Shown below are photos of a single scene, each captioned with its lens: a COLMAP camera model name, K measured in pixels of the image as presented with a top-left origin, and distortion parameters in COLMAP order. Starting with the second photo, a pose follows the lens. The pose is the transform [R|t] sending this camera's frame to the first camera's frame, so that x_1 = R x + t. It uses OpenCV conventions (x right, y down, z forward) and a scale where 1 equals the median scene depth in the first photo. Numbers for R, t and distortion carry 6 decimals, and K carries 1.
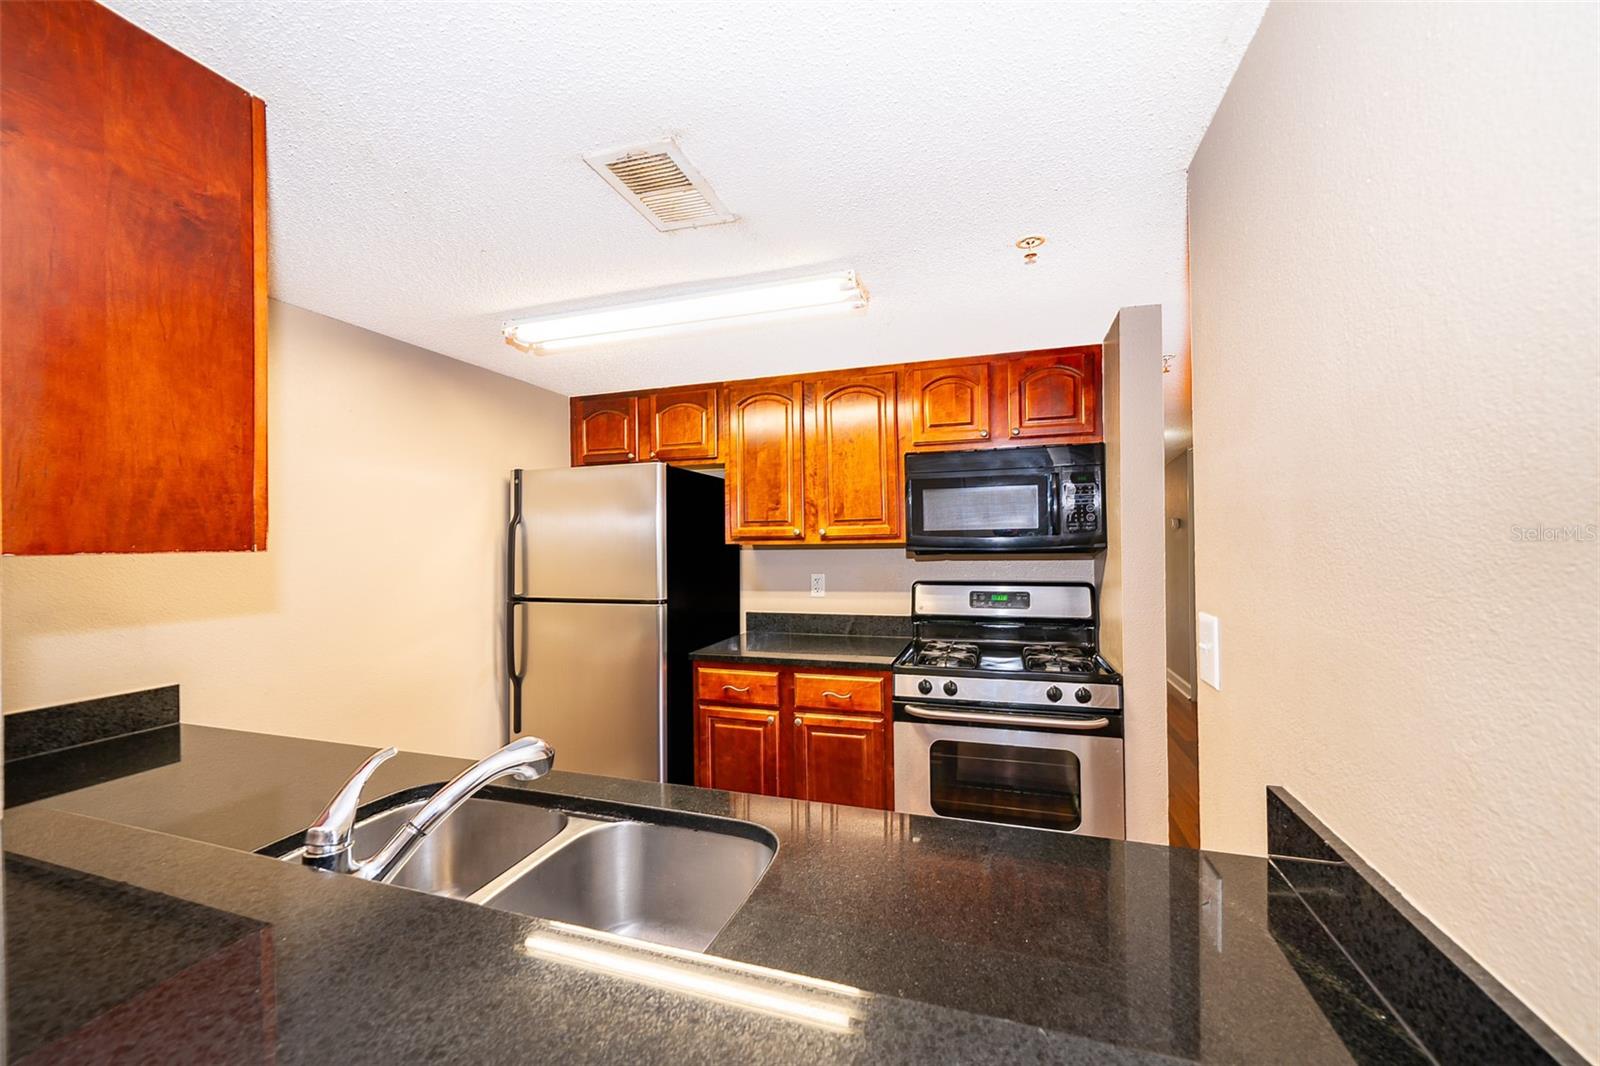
lens RADIAL K [[635.0, 0, 757.2], [0, 635.0, 534.3], [0, 0, 1]] dist [0.007637, -0.000279]
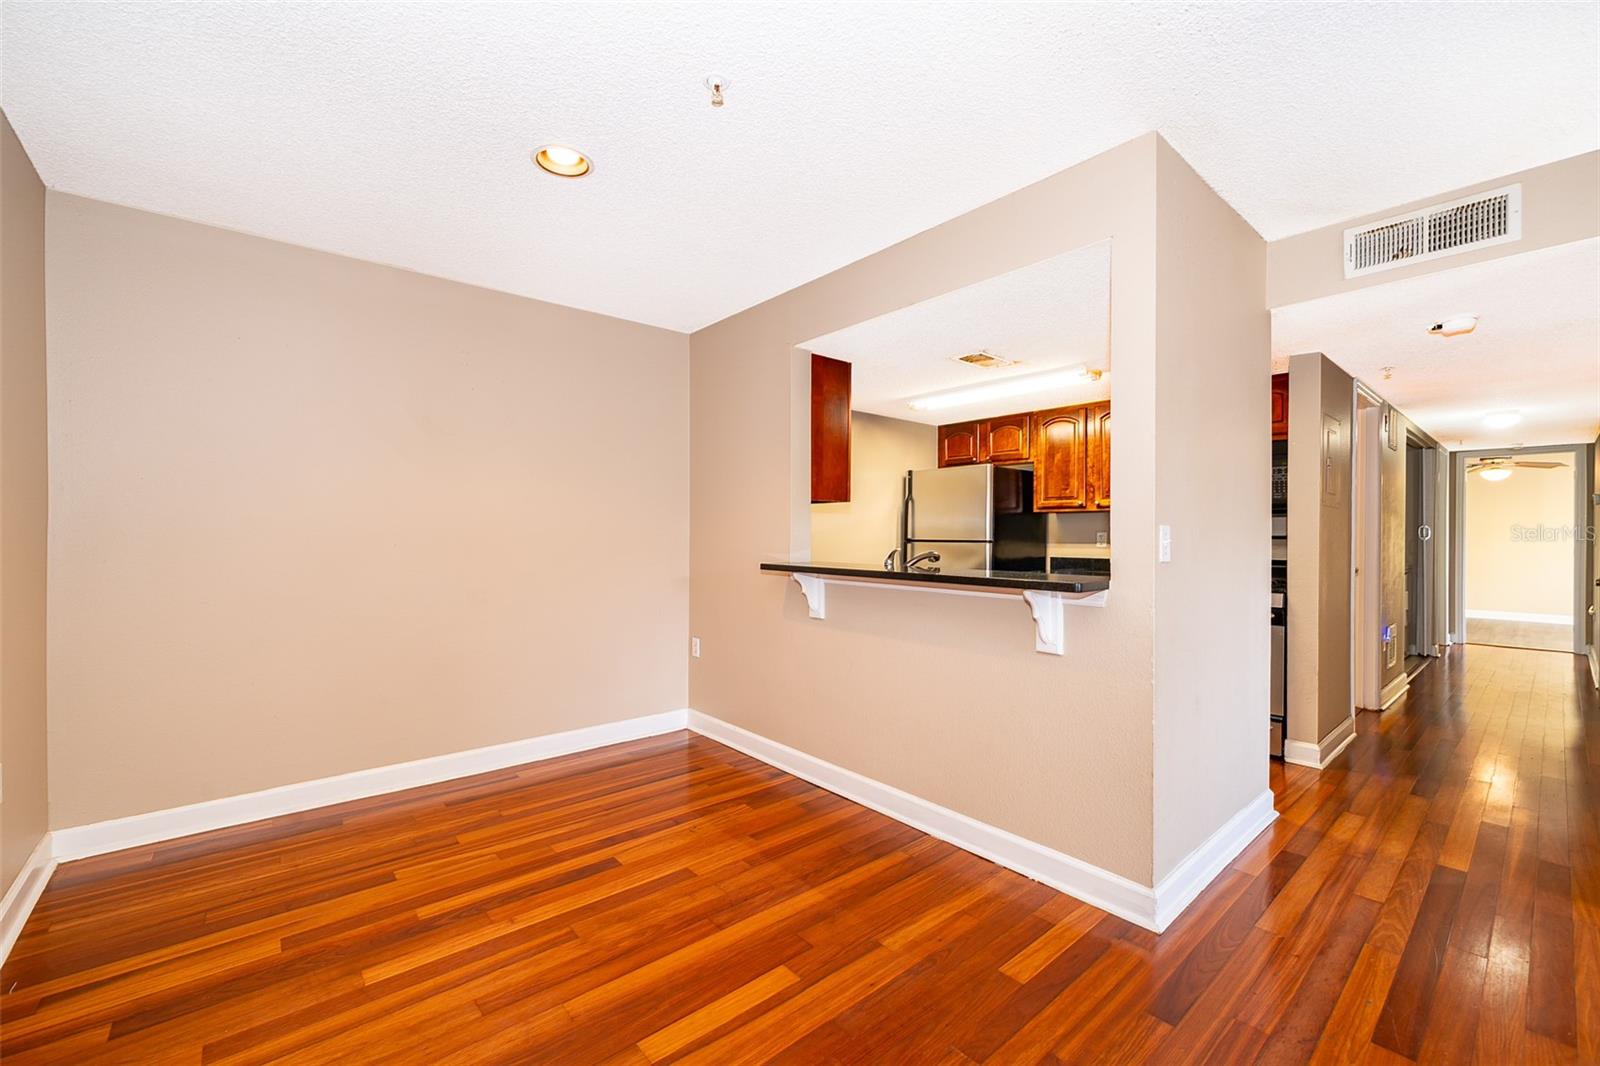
lens RADIAL K [[635.0, 0, 757.2], [0, 635.0, 534.3], [0, 0, 1]] dist [0.007637, -0.000279]
pose [[0.854868, 0.016561, -0.518581, 0.198518], [-0.009830, 0.999828, 0.015726, 0.057418], [0.518752, -0.008347, 0.854884, -0.788319]]
